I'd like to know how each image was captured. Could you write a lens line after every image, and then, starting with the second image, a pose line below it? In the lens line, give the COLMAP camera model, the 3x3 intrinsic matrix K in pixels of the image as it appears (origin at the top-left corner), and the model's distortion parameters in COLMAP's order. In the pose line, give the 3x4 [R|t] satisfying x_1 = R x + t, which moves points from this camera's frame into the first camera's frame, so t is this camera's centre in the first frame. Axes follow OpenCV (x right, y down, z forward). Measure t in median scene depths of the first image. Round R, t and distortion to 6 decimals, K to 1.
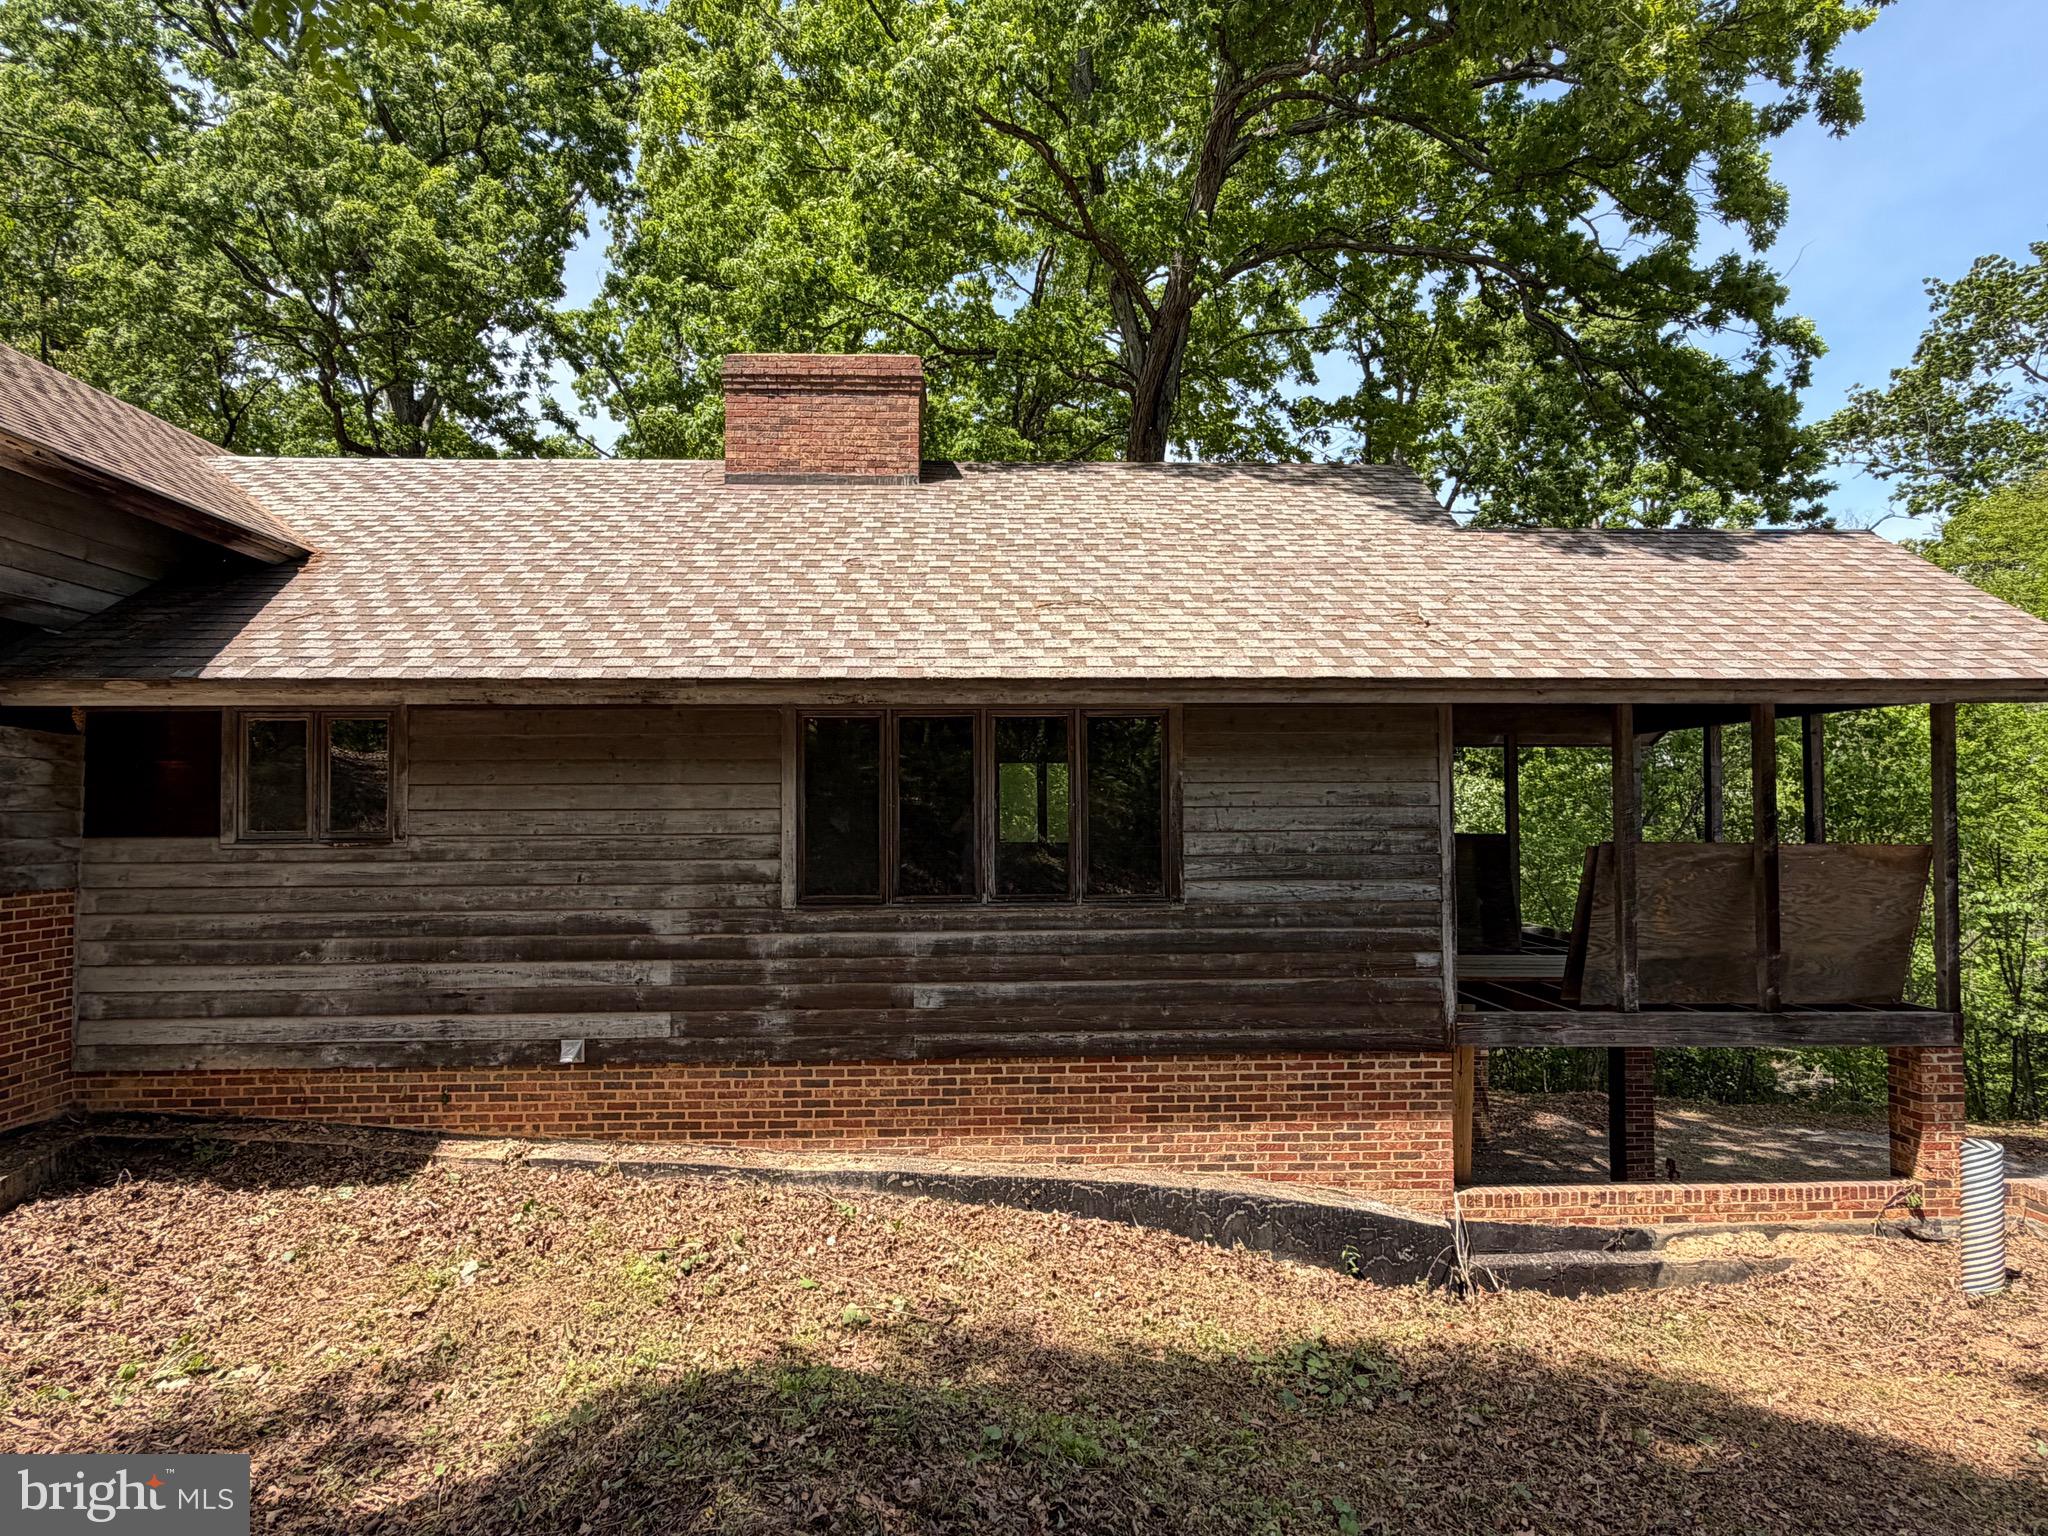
lens RADIAL K [[1139.8, 0, 1023.3], [0, 1139.8, 777.0], [0, 0, 1]] dist [-0.015665, -0.000397]
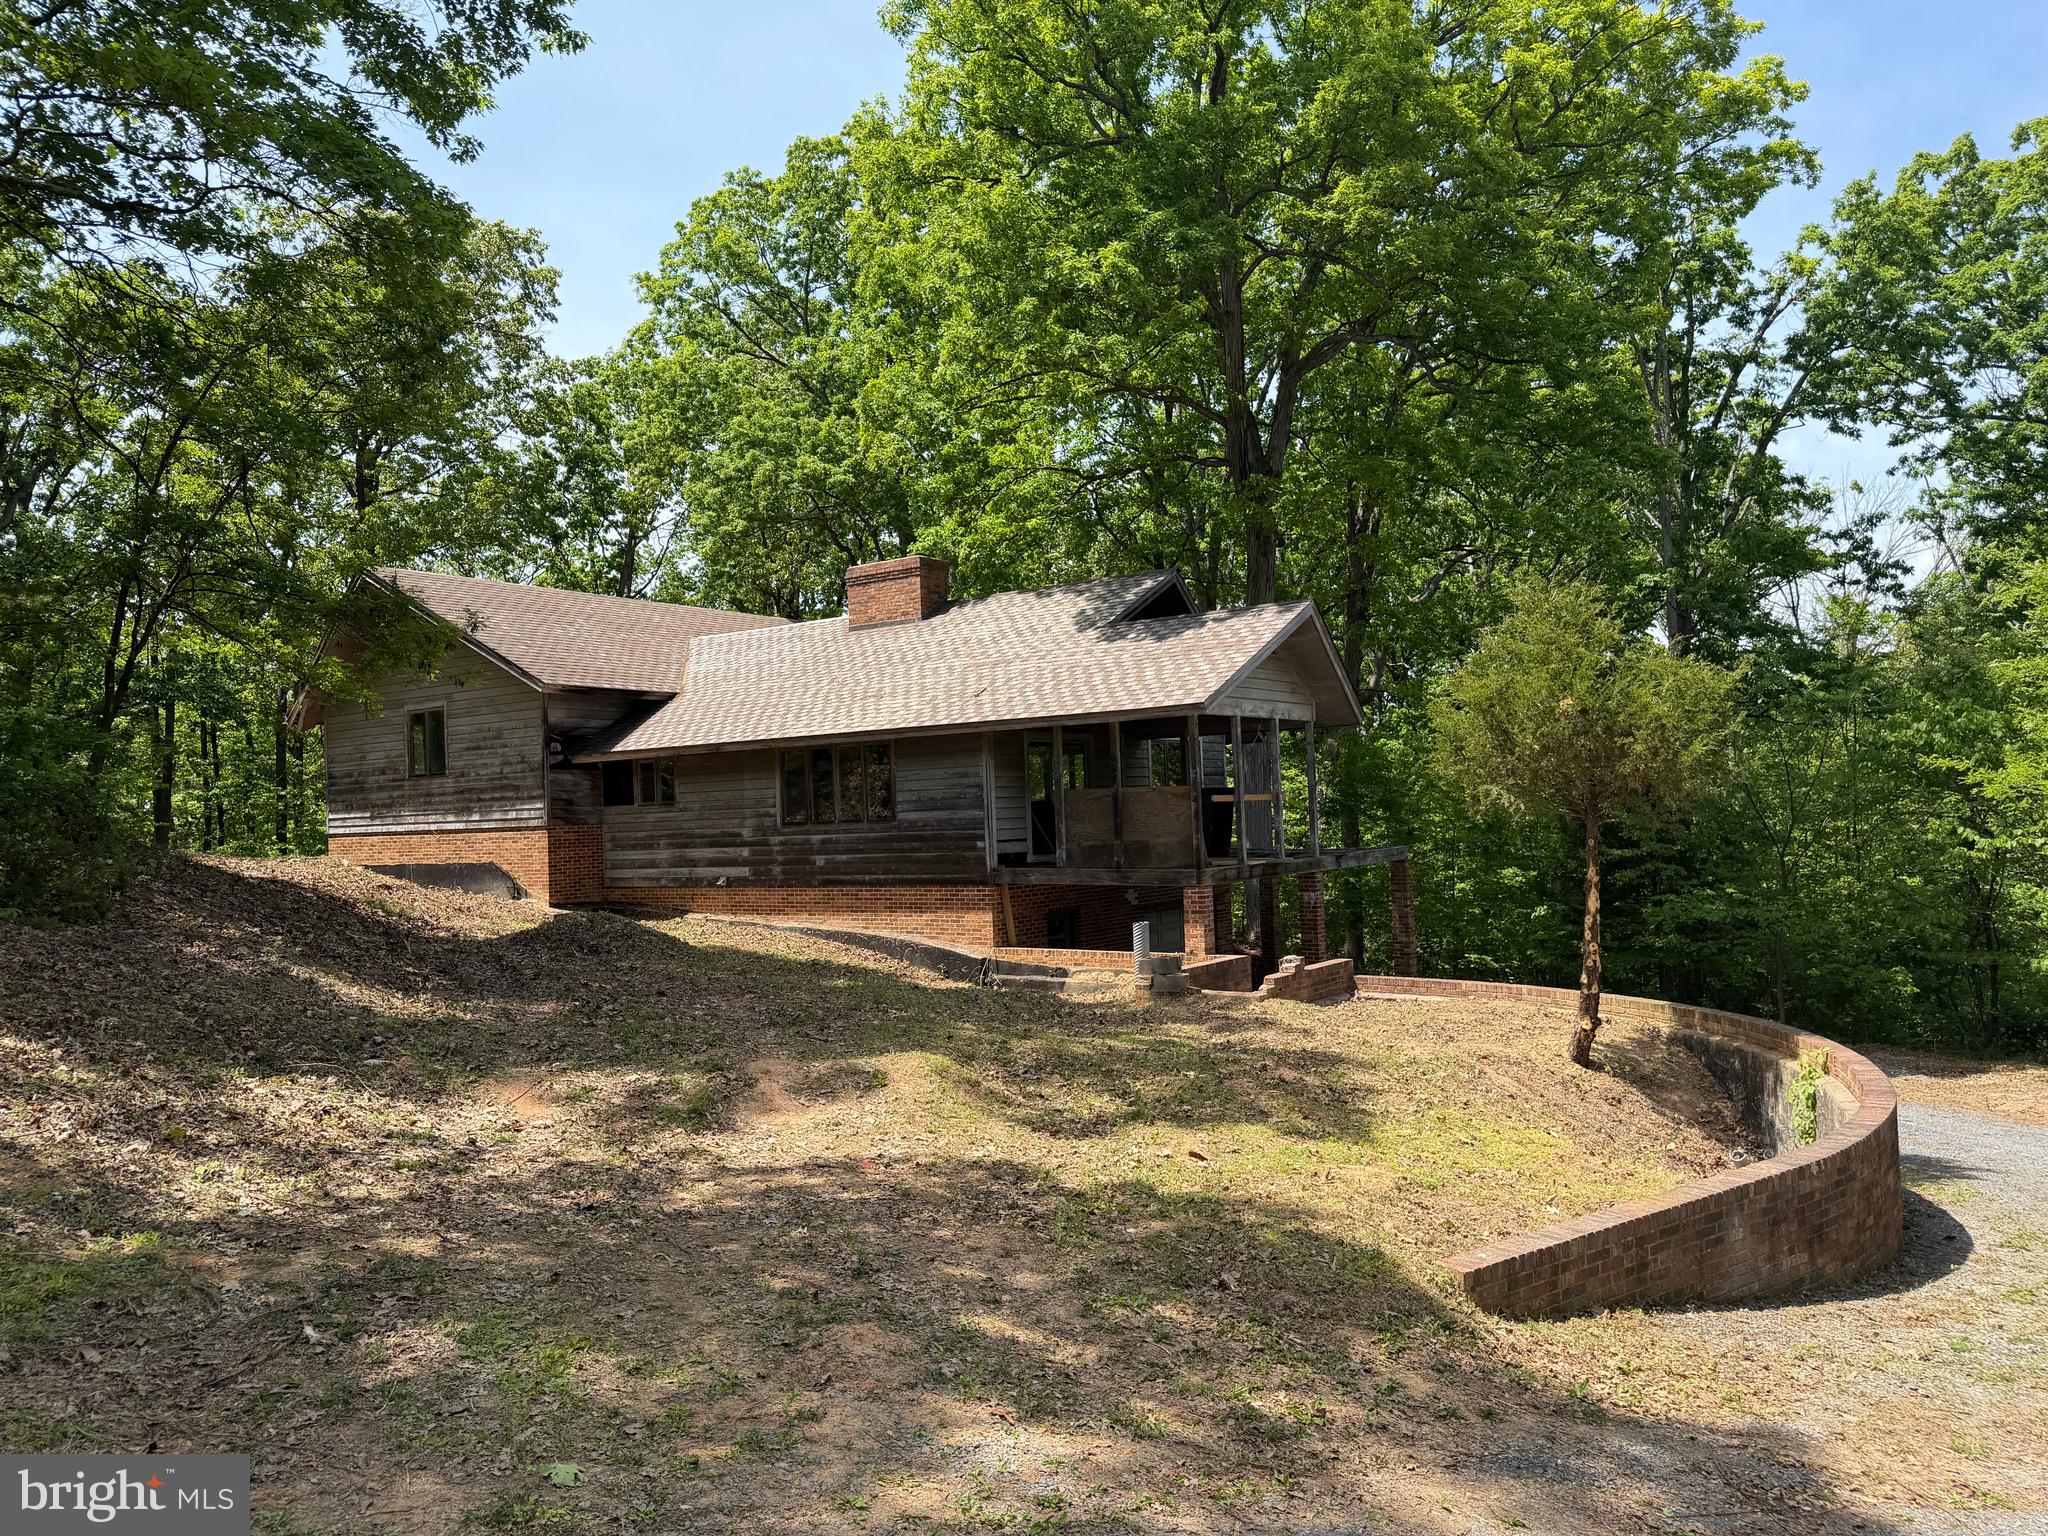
lens RADIAL K [[1436.0, 0, 1024.3], [0, 1436.0, 766.7], [0, 0, 1]] dist [-0.000391, -0.000955]
pose [[0.797798, -0.043573, -0.601349, 2.190944], [0.045351, 0.998896, -0.012213, 0.044876], [0.601217, -0.017528, 0.798893, -1.259166]]
